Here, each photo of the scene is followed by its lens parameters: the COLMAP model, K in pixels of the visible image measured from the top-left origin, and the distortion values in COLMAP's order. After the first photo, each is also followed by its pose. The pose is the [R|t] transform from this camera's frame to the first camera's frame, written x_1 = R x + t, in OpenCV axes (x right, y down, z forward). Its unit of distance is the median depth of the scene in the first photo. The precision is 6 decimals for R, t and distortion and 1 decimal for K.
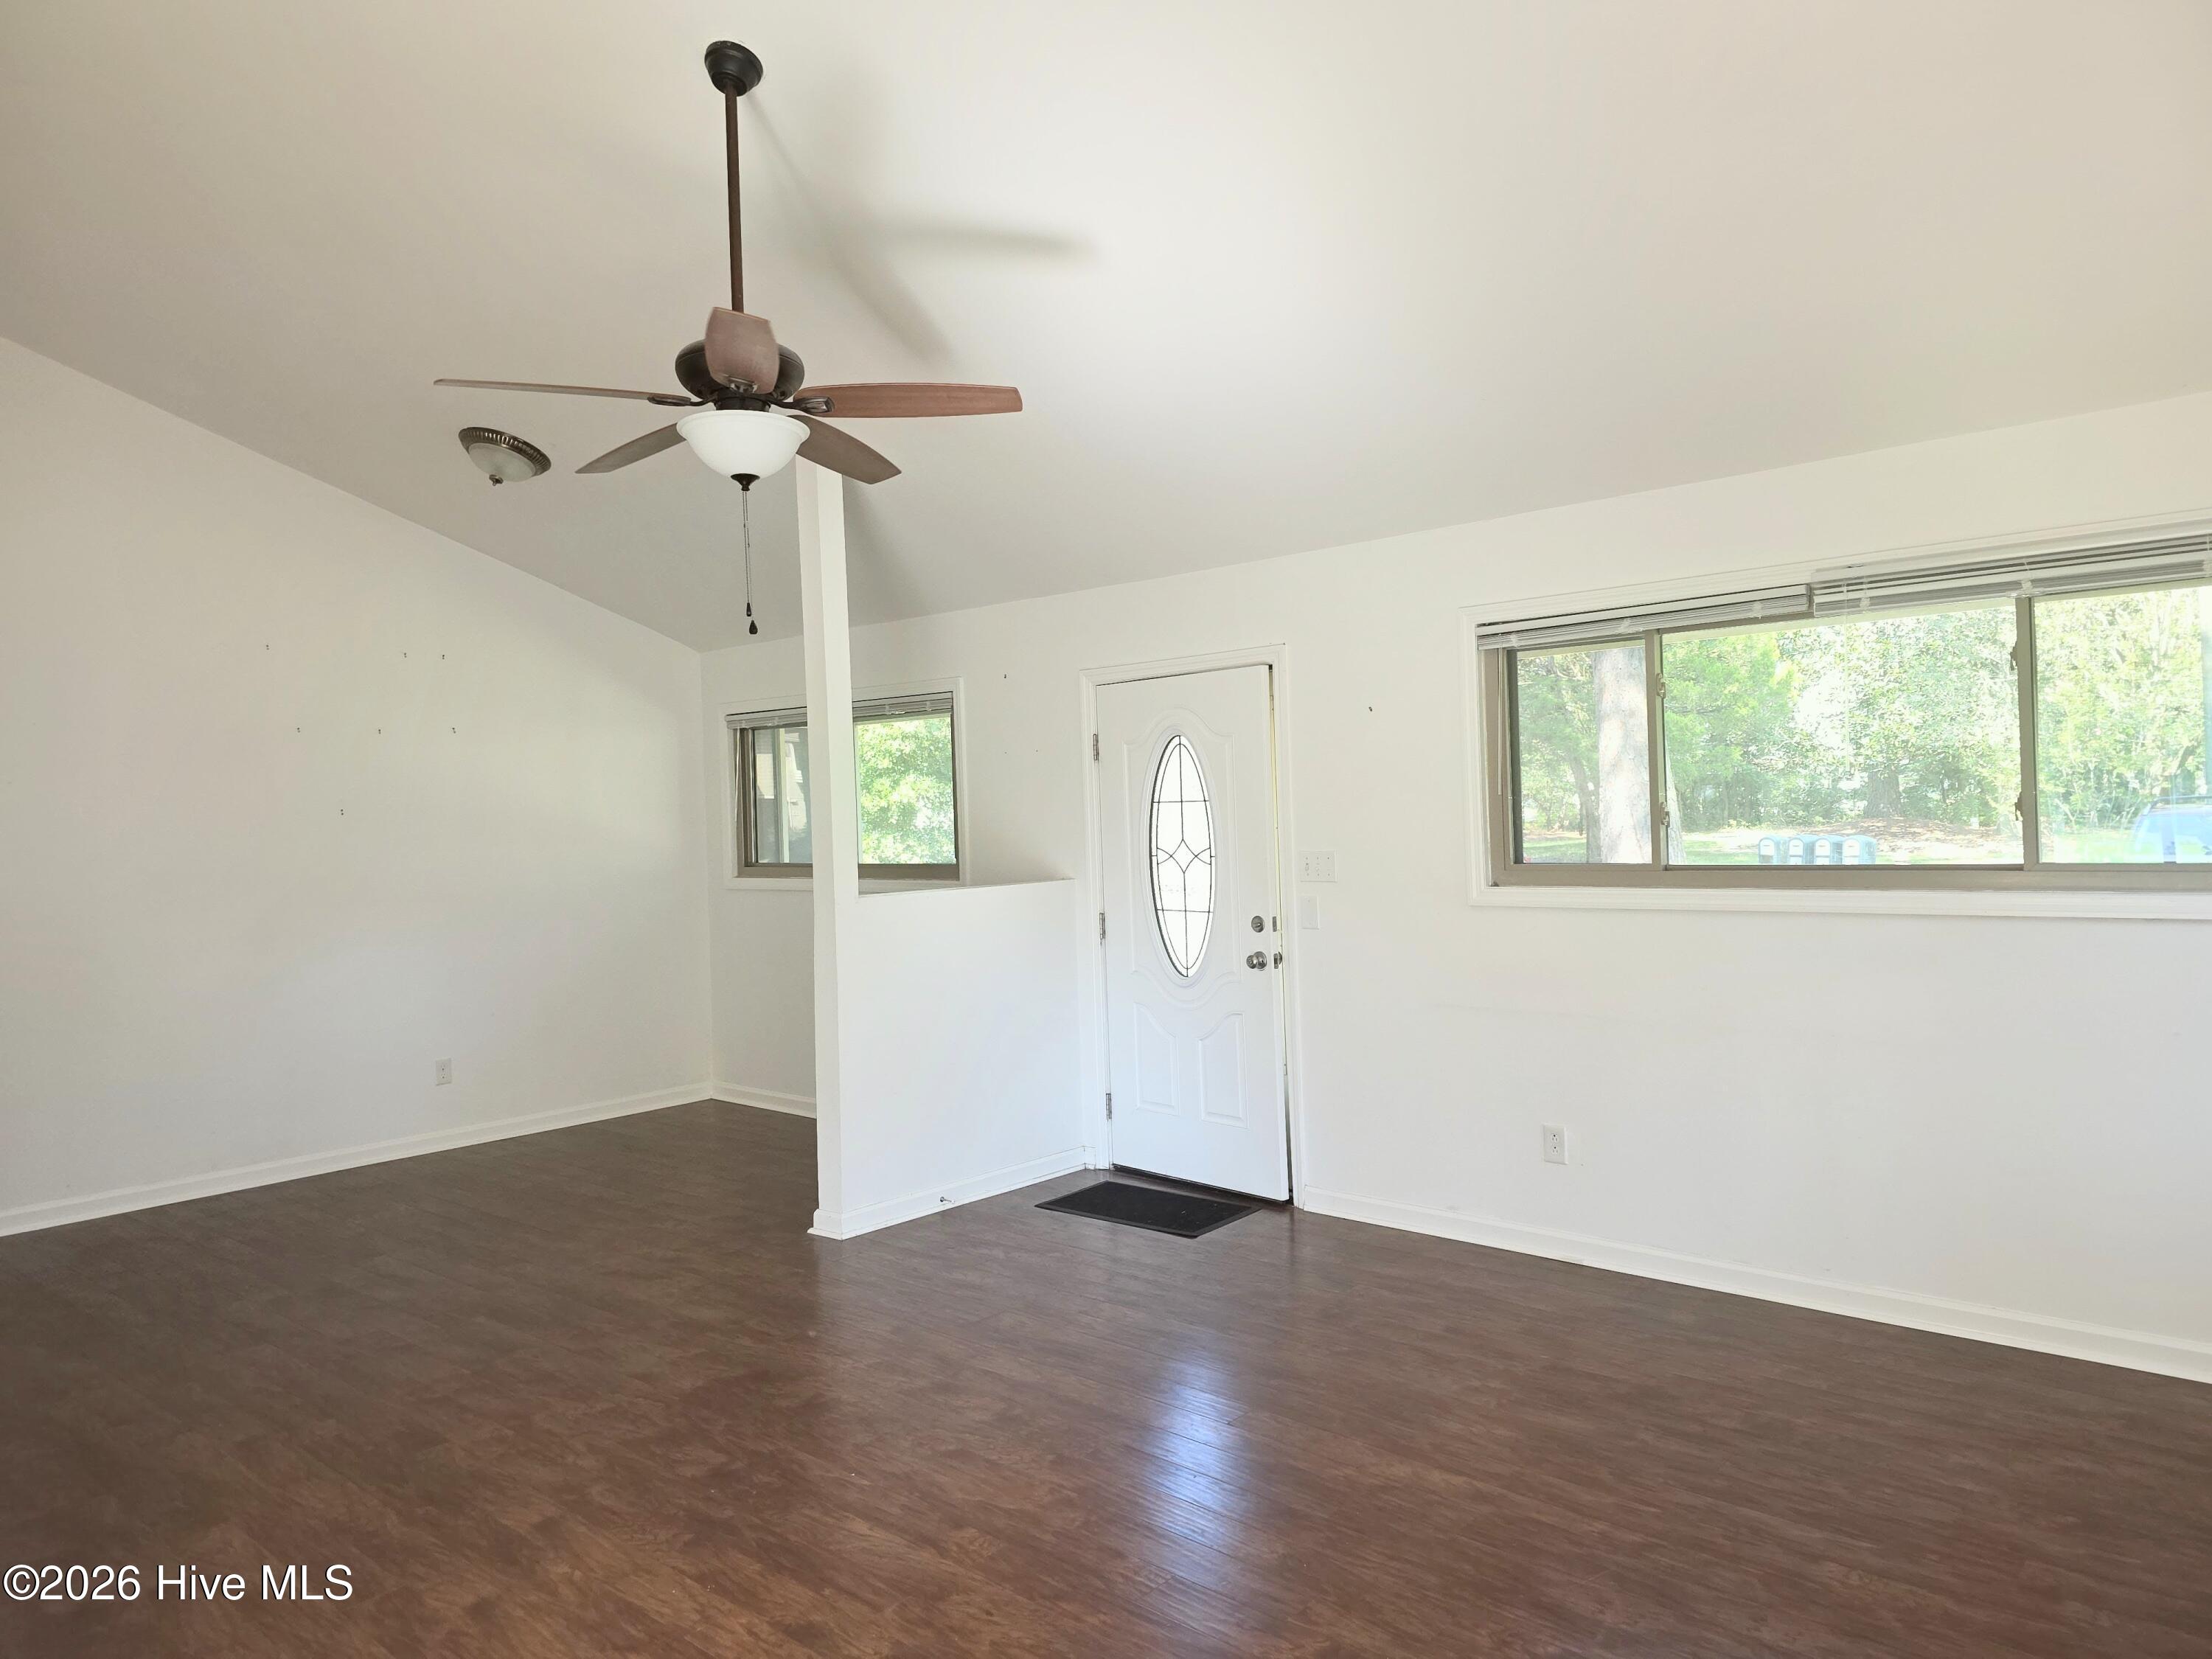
lens RADIAL K [[1484.7, 0, 1106.3], [0, 1484.7, 820.2], [0, 0, 1]] dist [0.055159, -0.054728]
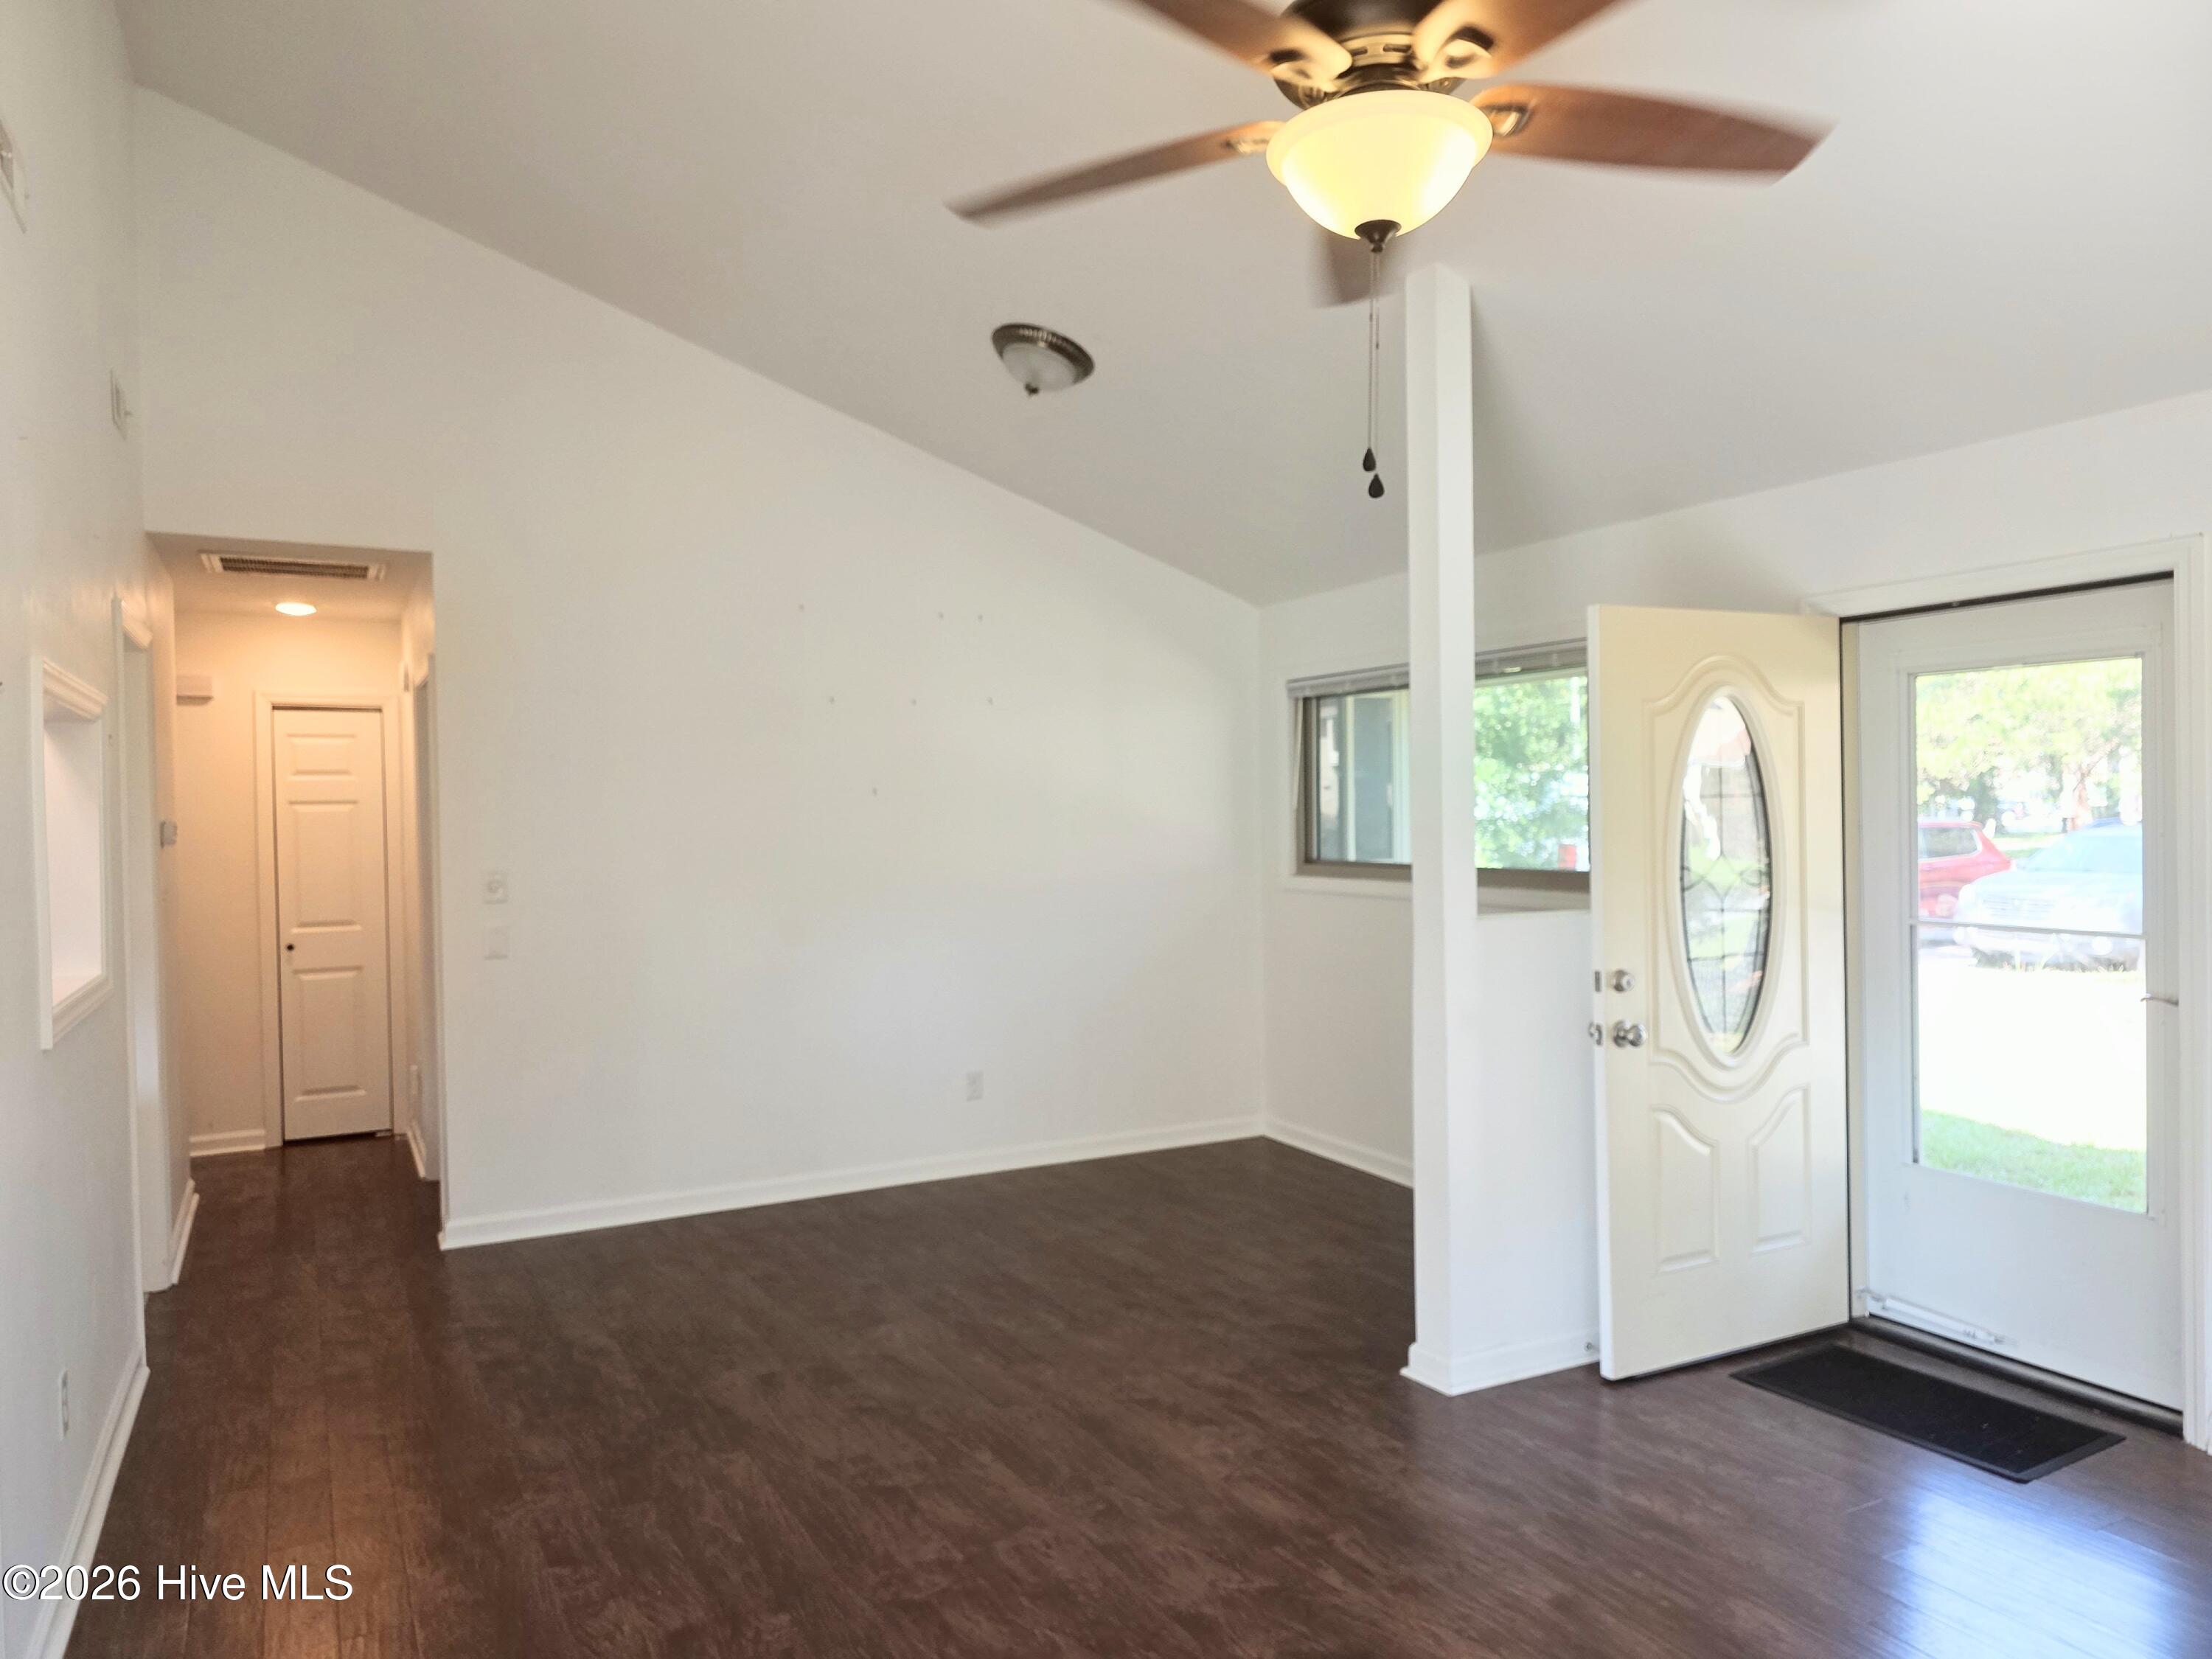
lens RADIAL K [[1497.3, 0, 1096.6], [0, 1497.3, 835.2], [0, 0, 1]] dist [0.042351, -0.044265]
pose [[0.935776, 0.022675, -0.351865, -0.091038], [-0.016249, 0.999643, 0.021207, -0.000790], [0.352221, -0.014127, 0.935810, 0.276421]]
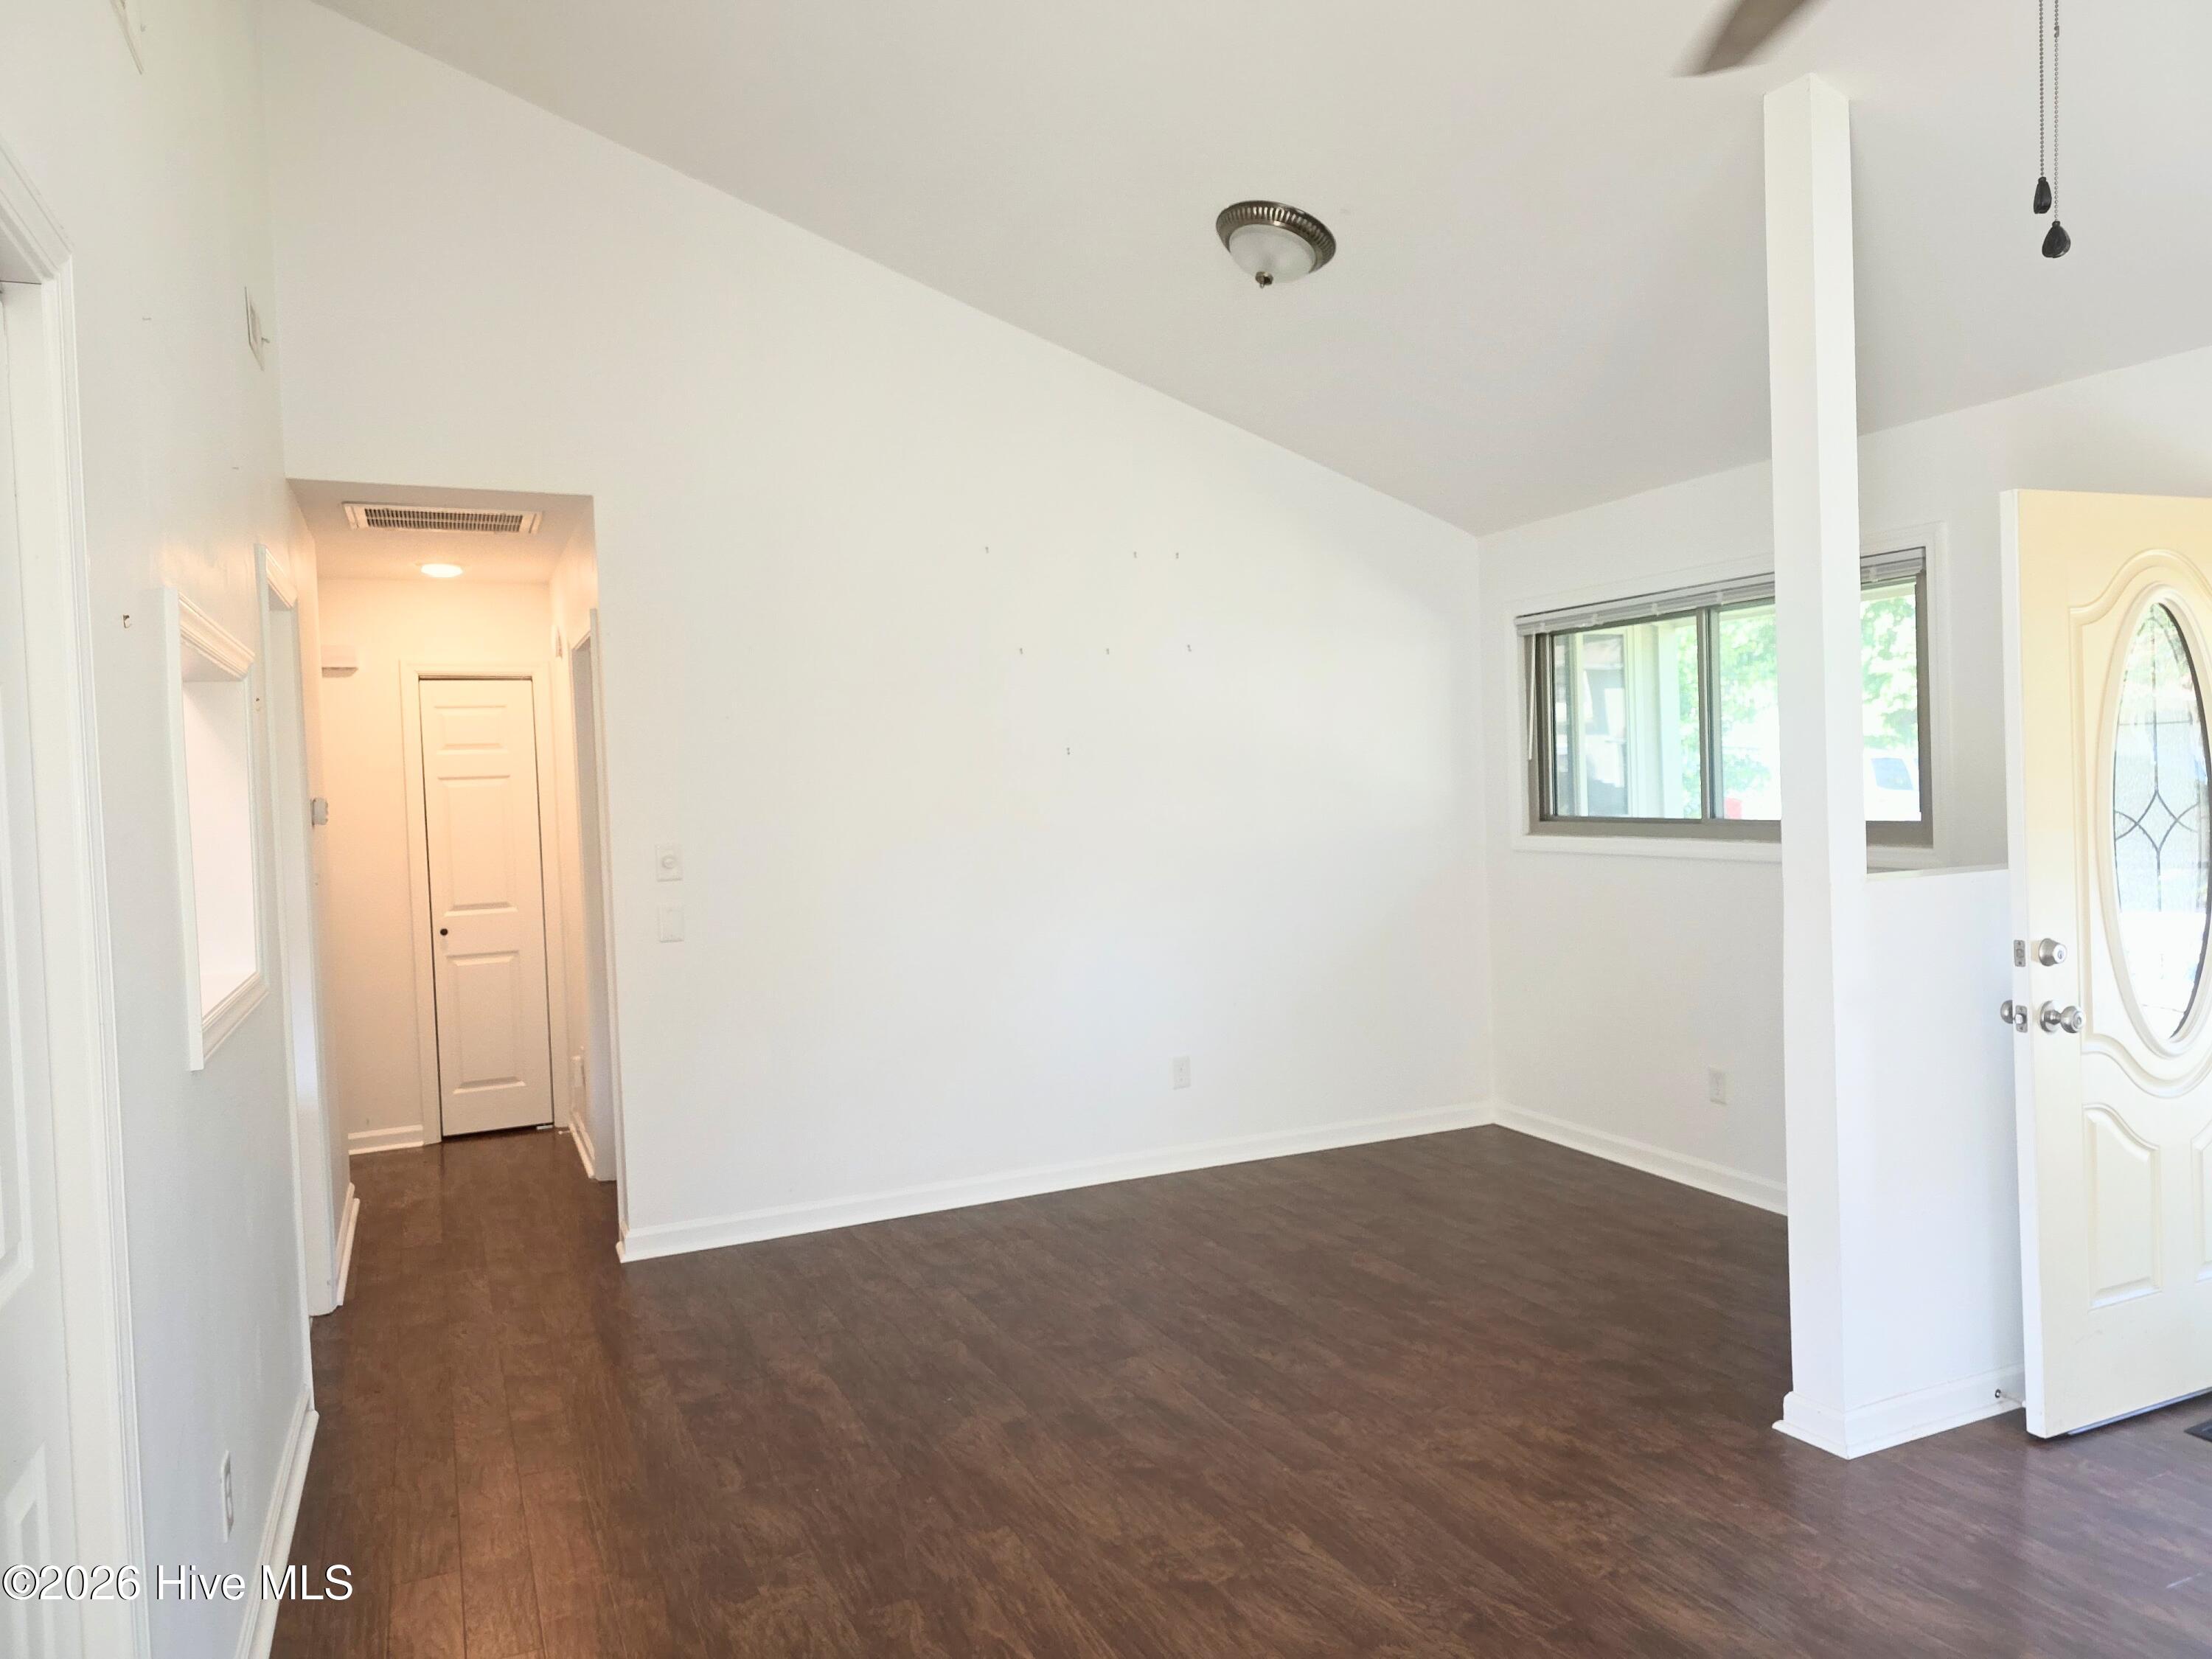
lens RADIAL K [[1484.7, 0, 1106.3], [0, 1484.7, 820.2], [0, 0, 1]] dist [0.055159, -0.054728]
pose [[0.913091, 0.007187, -0.407692, -0.213442], [0.006879, 0.999431, 0.033026, 0.007619], [0.407697, -0.032960, 0.912522, 0.361640]]
